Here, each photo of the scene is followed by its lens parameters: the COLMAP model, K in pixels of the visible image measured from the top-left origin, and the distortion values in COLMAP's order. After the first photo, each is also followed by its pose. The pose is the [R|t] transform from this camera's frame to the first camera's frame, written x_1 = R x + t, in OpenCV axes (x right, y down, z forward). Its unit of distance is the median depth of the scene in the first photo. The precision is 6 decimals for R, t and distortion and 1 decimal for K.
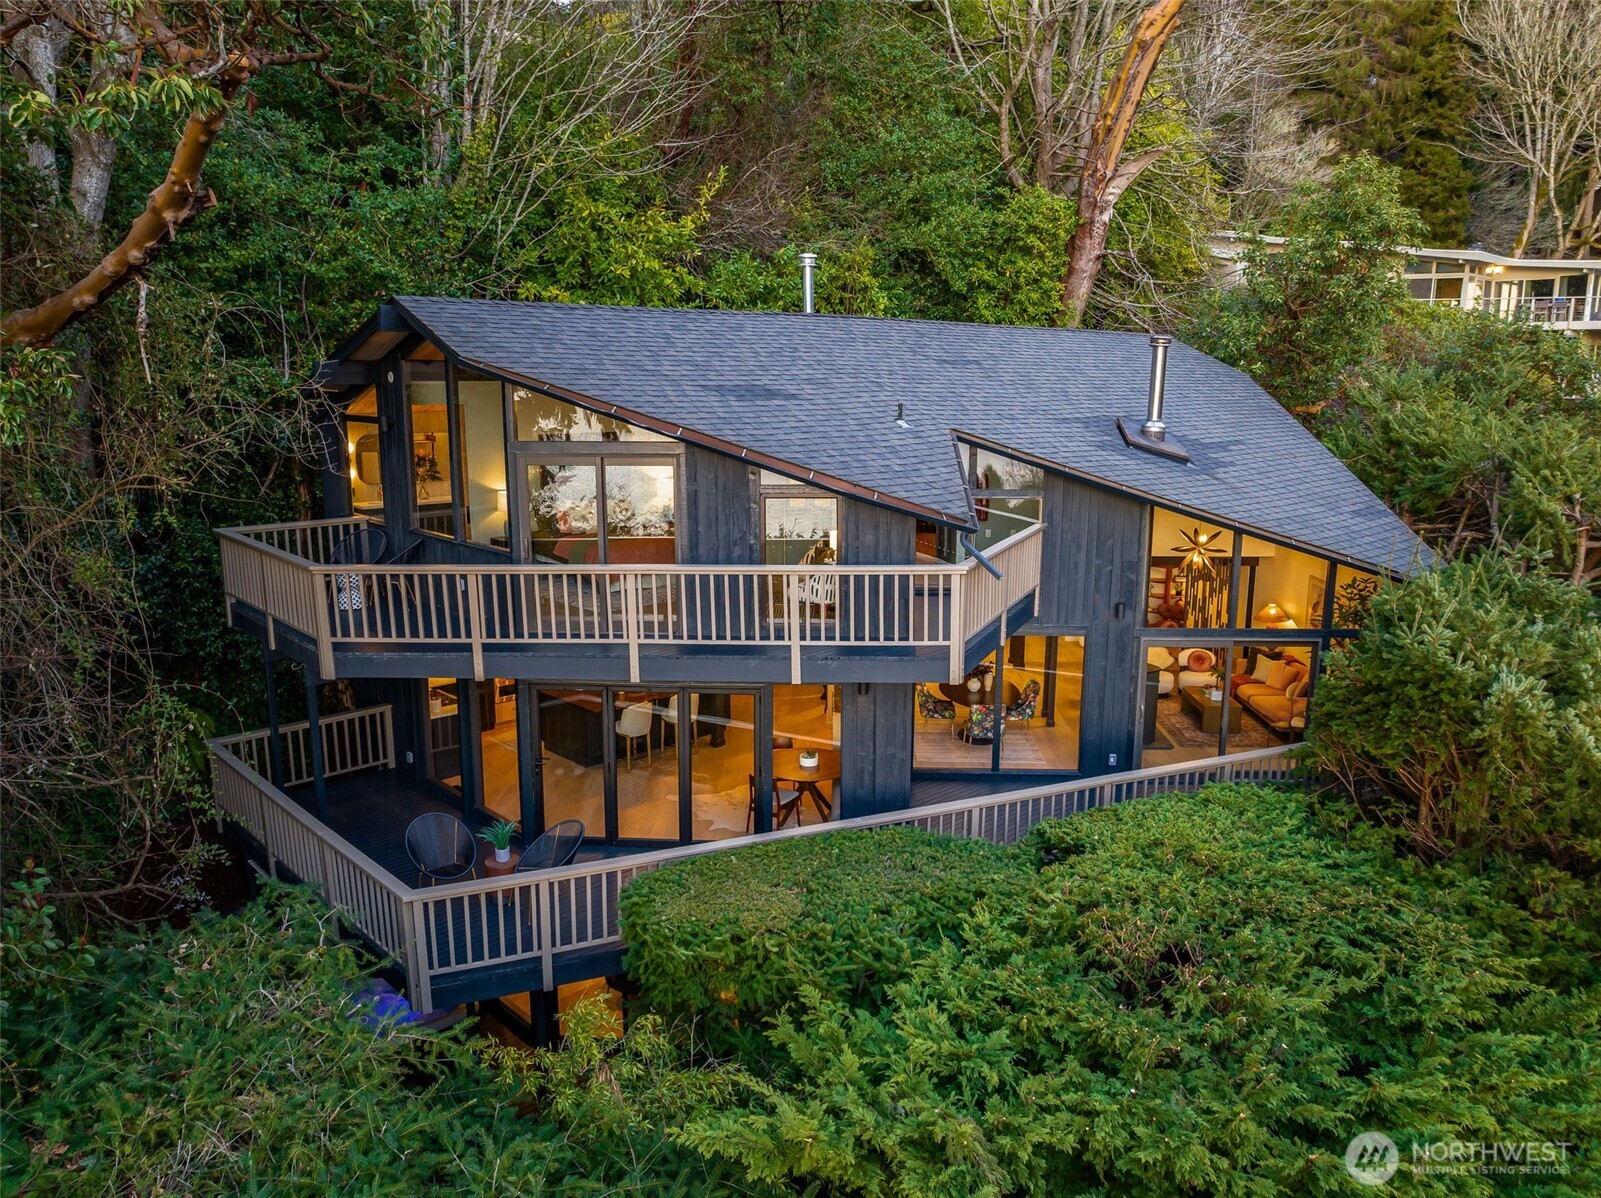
lens RADIAL K [[1125.9, 0, 802.0], [0, 1125.9, 600.5], [0, 0, 1]] dist [-0.010732, -0.002139]
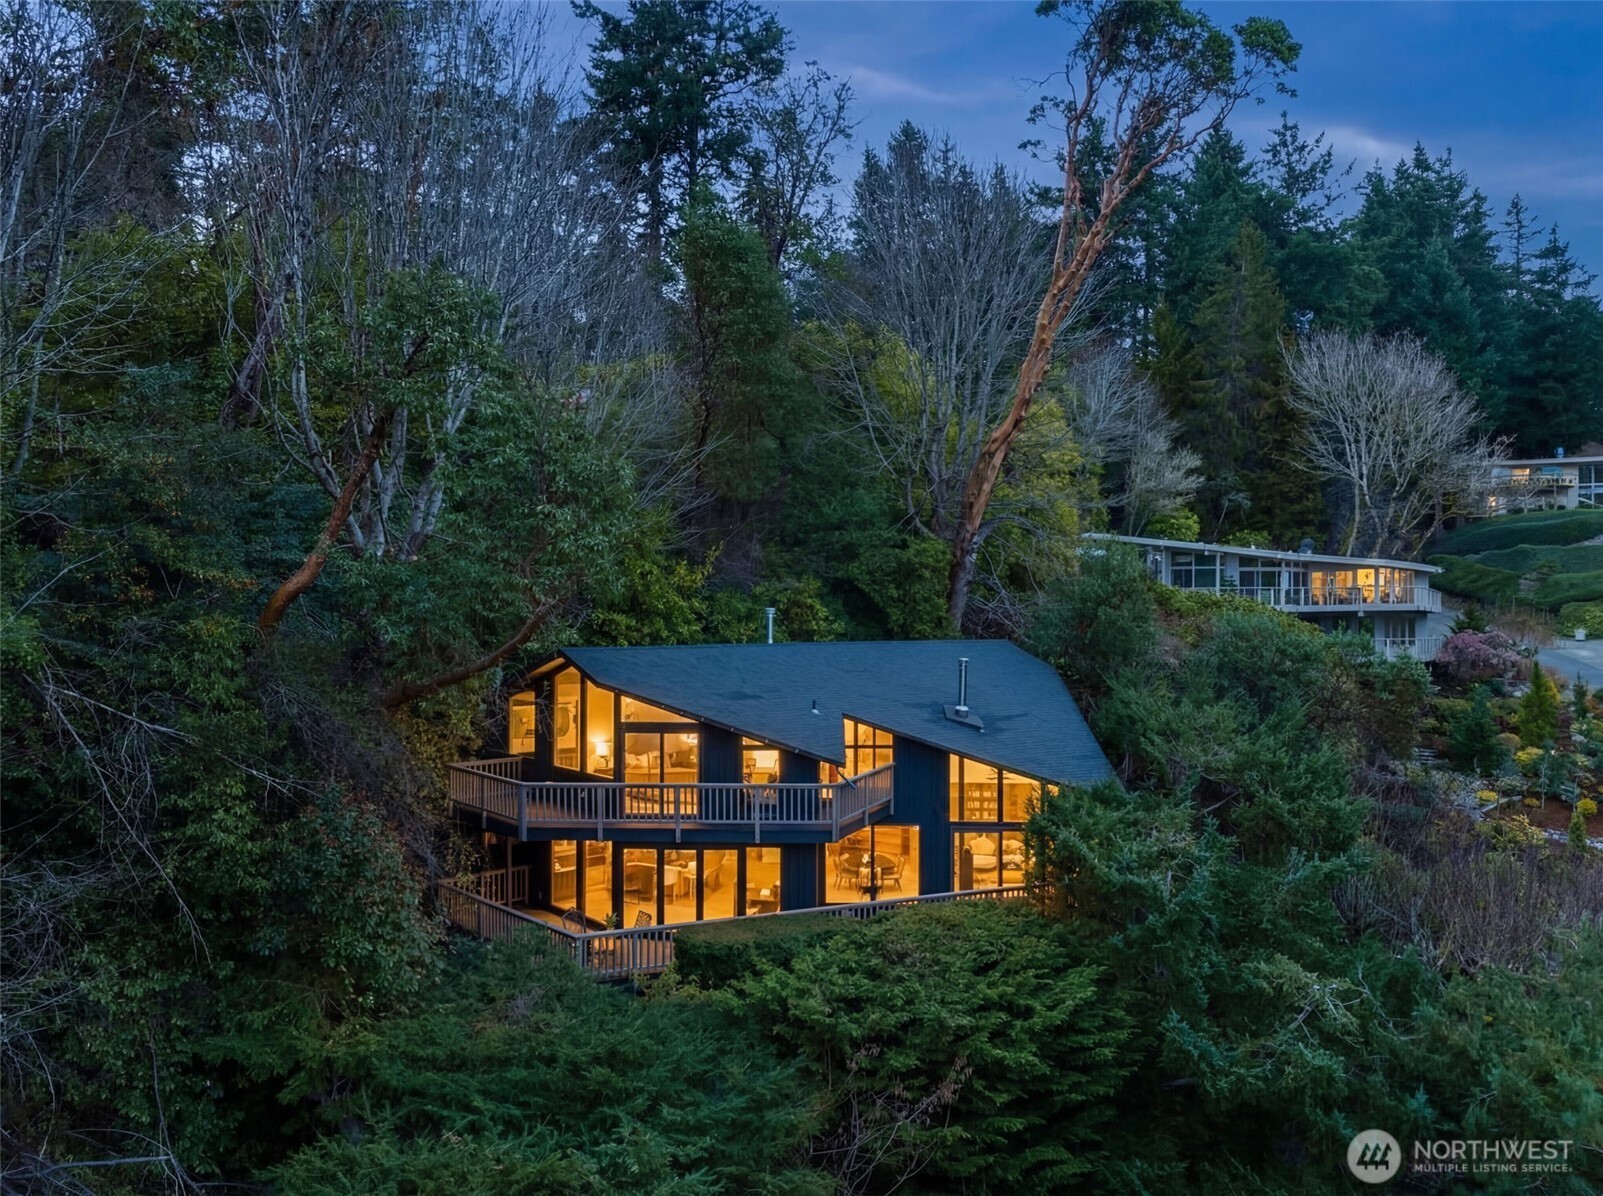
lens RADIAL K [[1127.3, 0, 805.6], [0, 1127.3, 596.6], [0, 0, 1]] dist [-0.010732, -0.002139]
pose [[0.999802, 0.009999, 0.017203, 0.031281], [-0.006297, 0.979130, -0.203138, 0.035398], [-0.018875, 0.202990, 0.978999, -0.793141]]
